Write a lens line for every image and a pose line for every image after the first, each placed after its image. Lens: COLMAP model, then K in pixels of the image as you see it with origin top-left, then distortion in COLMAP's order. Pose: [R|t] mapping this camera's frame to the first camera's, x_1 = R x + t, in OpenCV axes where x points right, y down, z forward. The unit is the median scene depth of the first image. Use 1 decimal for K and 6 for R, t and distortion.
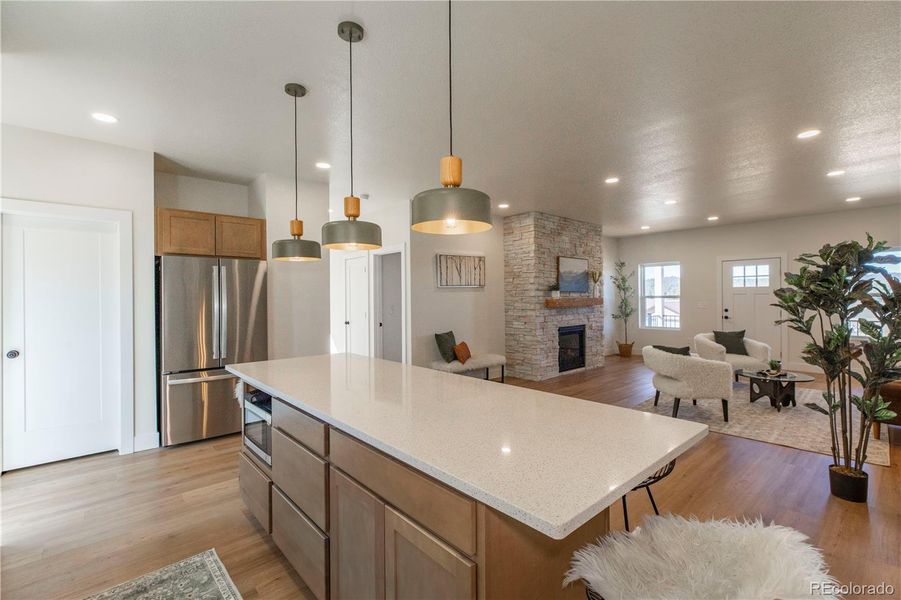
lens RADIAL K [[404.8, 0, 447.1], [0, 404.8, 295.4], [0, 0, 1]] dist [0.001854, 0.000134]
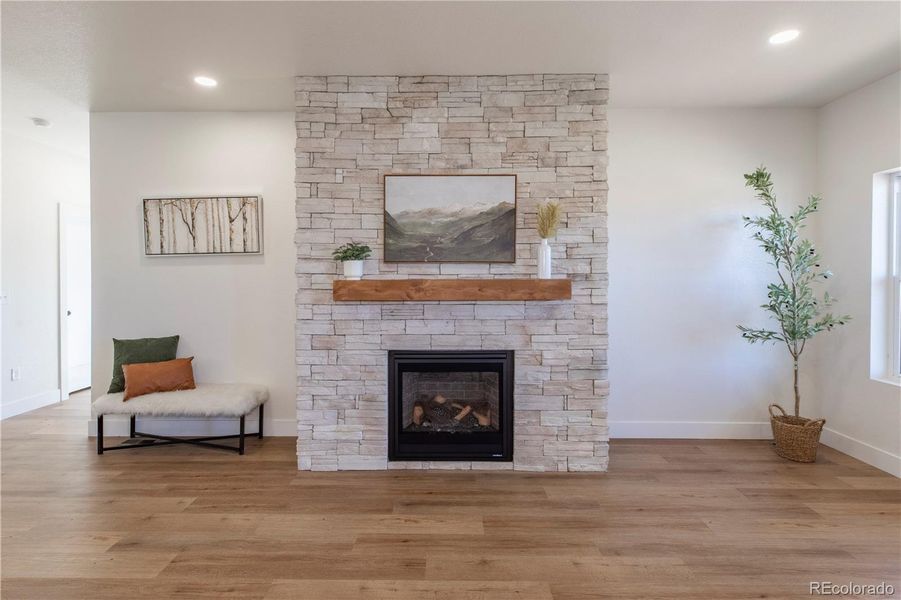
lens RADIAL K [[442.0, 0, 441.0], [0, 442.0, 279.9], [0, 0, 1]] dist [0.002826, 0.000265]
pose [[0.743565, 0.014588, -0.668505, 0.610953], [-0.002939, 0.999824, 0.018548, -0.000260], [0.668658, -0.011827, 0.743476, 0.705995]]
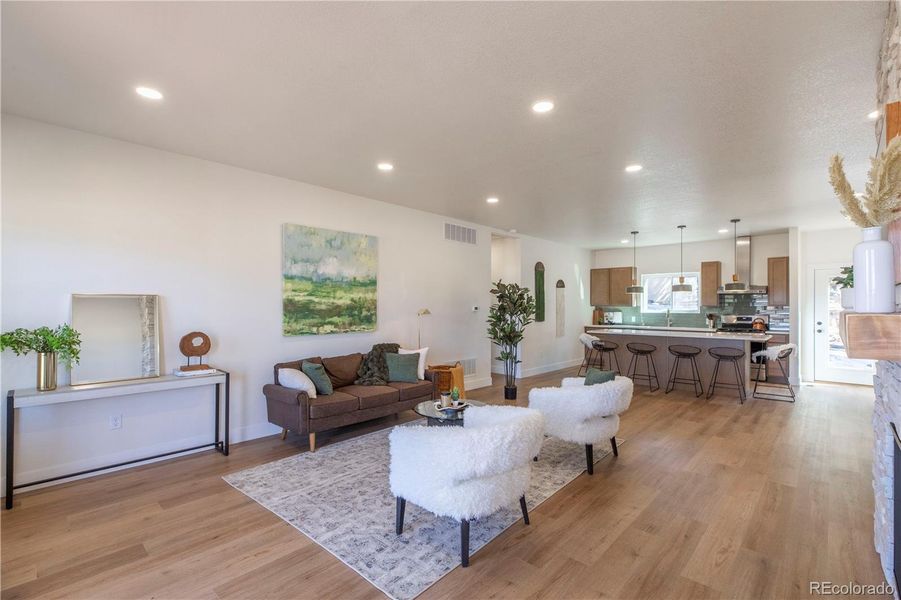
lens RADIAL K [[407.2, 0, 450.5], [0, 407.2, 300.0], [0, 0, 1]] dist [0.001740, 0.000216]
pose [[-0.994834, 0.006556, -0.101299, 0.609599], [0.008714, 0.999744, -0.020874, 0.002561], [0.101137, -0.021649, -0.994637, 1.256074]]
